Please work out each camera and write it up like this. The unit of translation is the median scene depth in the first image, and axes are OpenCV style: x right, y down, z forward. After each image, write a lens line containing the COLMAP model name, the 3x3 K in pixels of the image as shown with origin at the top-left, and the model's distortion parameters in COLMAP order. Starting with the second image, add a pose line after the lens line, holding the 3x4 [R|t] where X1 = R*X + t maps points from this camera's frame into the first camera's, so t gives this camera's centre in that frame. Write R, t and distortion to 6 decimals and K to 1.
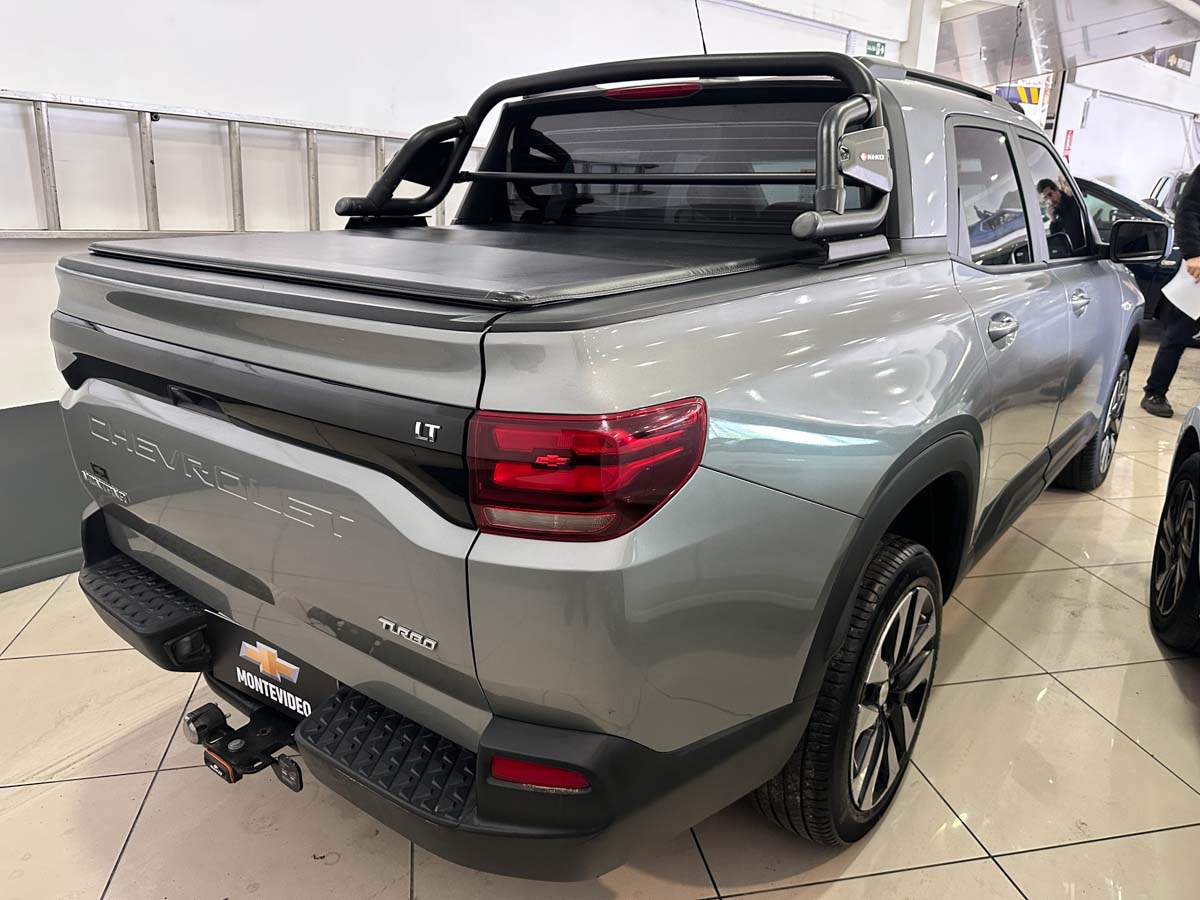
lens RADIAL K [[863.9, 0, 595.6], [0, 863.9, 432.0], [0, 0, 1]] dist [0.104493, -0.163975]
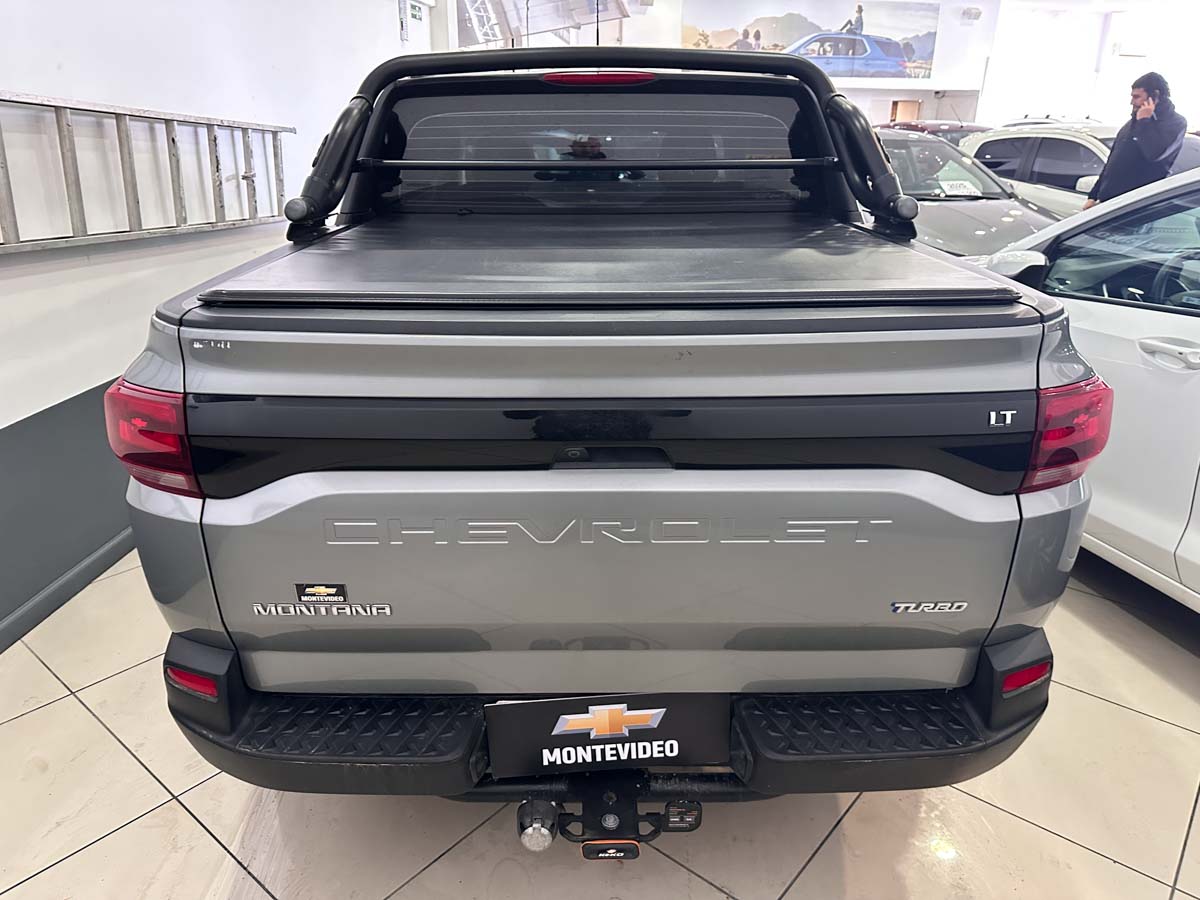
lens RADIAL K [[863.9, 0, 594.3], [0, 863.9, 446.4], [0, 0, 1]] dist [0.028830, -0.001575]
pose [[0.776477, -0.224550, 0.588778, -0.566284], [0.186091, 0.974394, 0.126202, -0.091436], [-0.602040, 0.011574, 0.798382, 0.183453]]
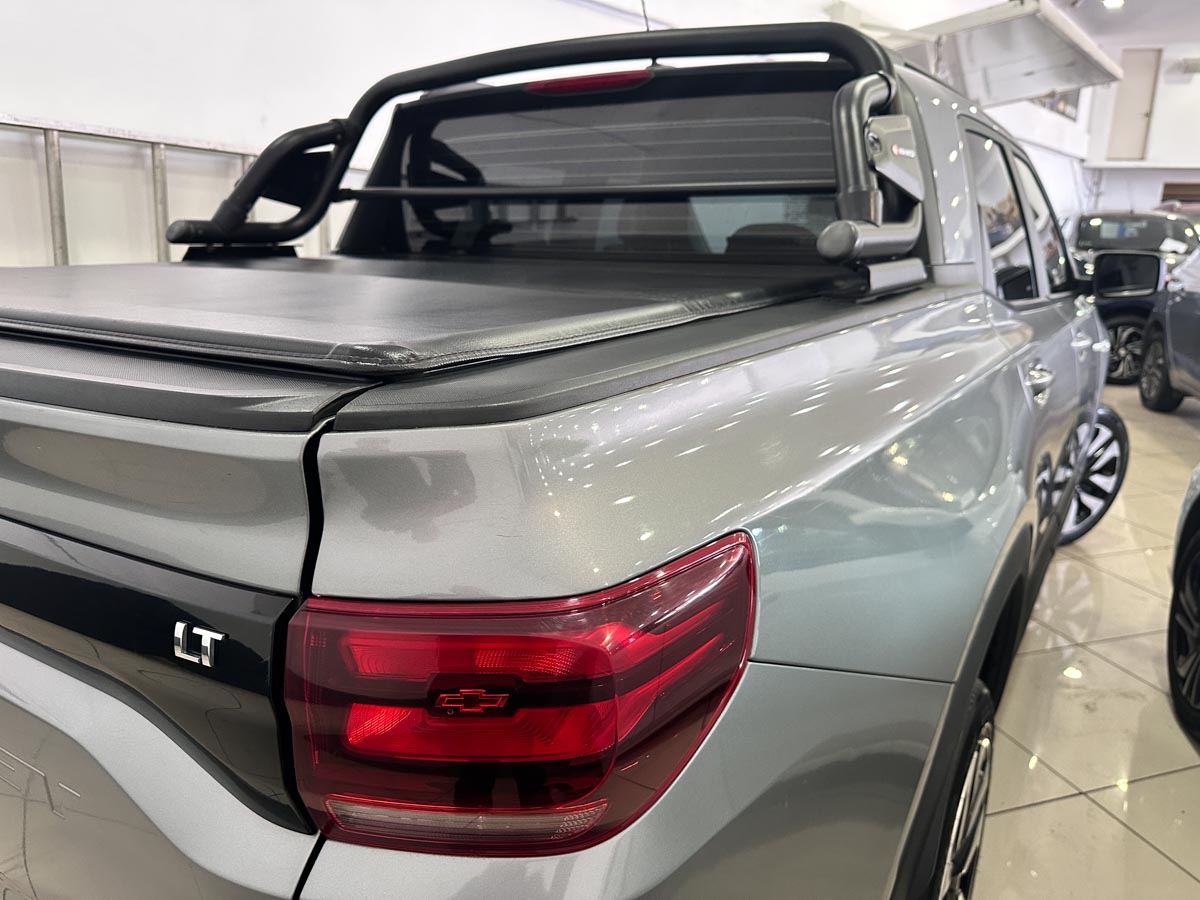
lens RADIAL K [[863.9, 0, 594.3], [0, 863.9, 446.4], [0, 0, 1]] dist [0.028830, -0.001575]
pose [[0.995041, -0.024629, 0.096370, -0.010243], [0.027816, 0.999105, -0.031859, -0.038163], [-0.095500, 0.034381, 0.994836, 0.223498]]
